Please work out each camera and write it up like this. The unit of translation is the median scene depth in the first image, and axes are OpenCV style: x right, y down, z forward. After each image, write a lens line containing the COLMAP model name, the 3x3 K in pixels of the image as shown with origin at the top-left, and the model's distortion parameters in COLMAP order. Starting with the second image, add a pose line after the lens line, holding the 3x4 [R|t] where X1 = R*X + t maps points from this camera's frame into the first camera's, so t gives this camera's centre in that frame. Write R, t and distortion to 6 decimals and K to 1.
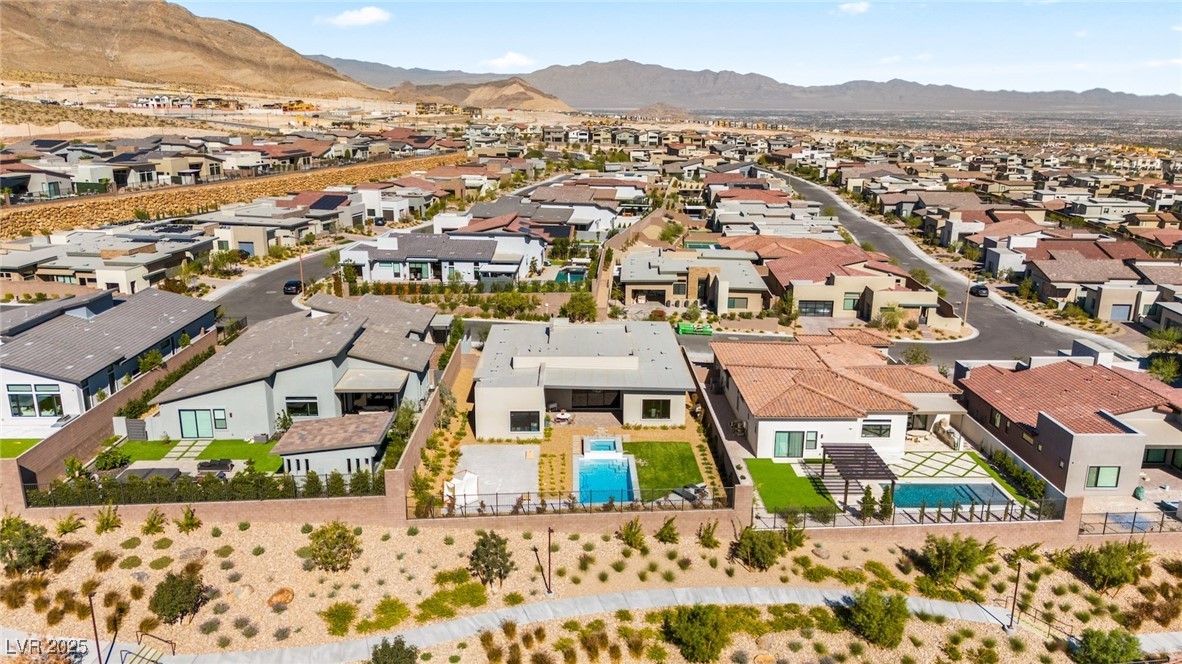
lens RADIAL K [[871.0, 0, 591.0], [0, 871.0, 332.0], [0, 0, 1]] dist [0.060182, -0.049154]
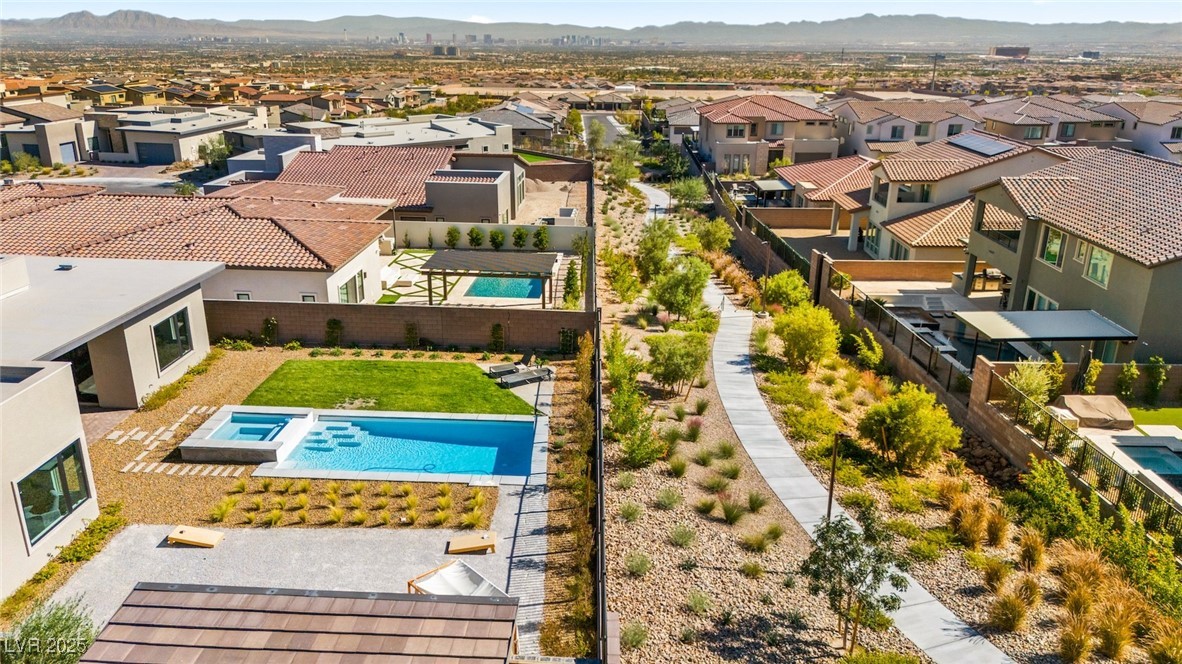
lens RADIAL K [[871.0, 0, 591.0], [0, 871.0, 332.0], [0, 0, 1]] dist [0.060182, -0.049154]
pose [[0.068748, -0.337006, 0.938989, -0.346730], [0.257400, 0.915341, 0.309673, 0.001362], [-0.963856, 0.220406, 0.149673, 0.777486]]
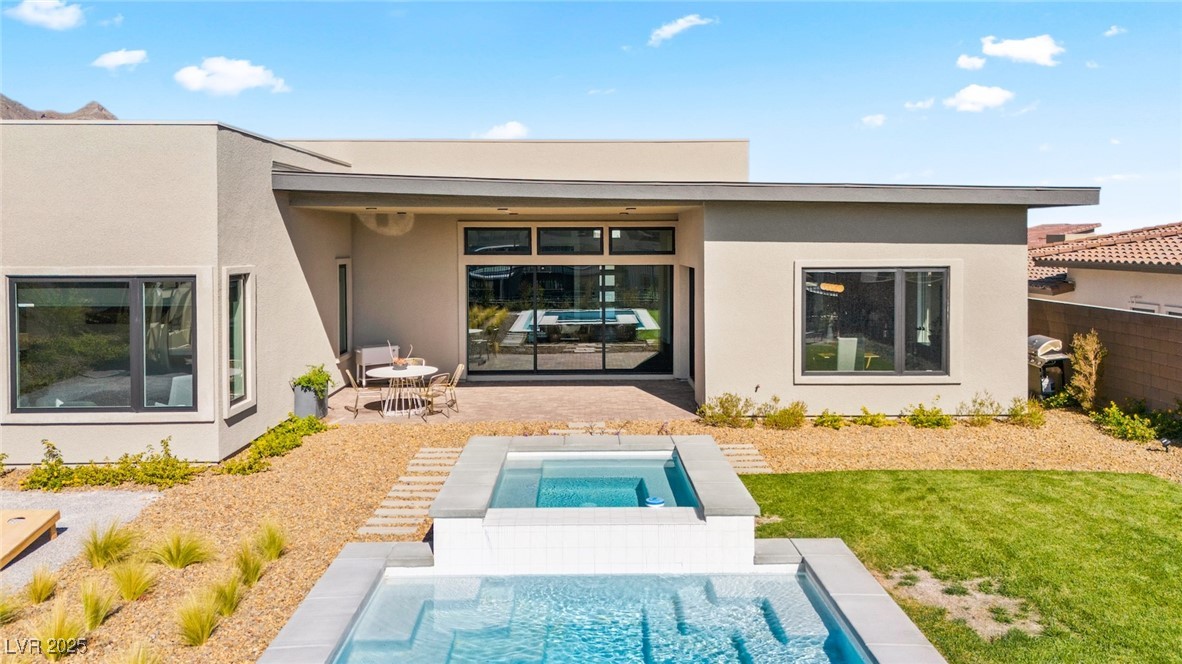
lens RADIAL K [[871.0, 0, 591.0], [0, 871.0, 332.0], [0, 0, 1]] dist [0.060182, -0.049154]
pose [[0.999827, -0.010911, -0.015042, 0.015833], [0.008233, 0.985776, -0.167862, 0.130087], [0.016659, 0.167709, 0.985696, 0.859390]]
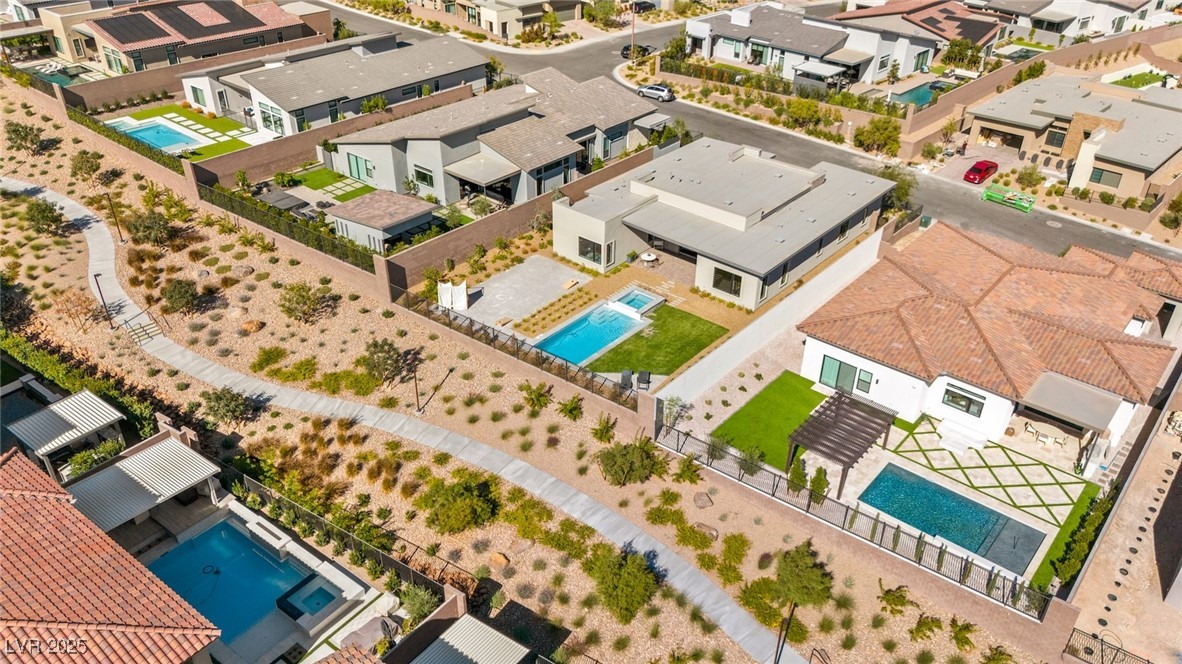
lens RADIAL K [[871.0, 0, 591.0], [0, 871.0, 332.0], [0, 0, 1]] dist [0.060182, -0.049154]
pose [[0.748507, 0.354979, -0.560114, 0.509057], [-0.182184, 0.922234, 0.341017, -0.146435], [0.637610, -0.153210, 0.754970, 0.258955]]
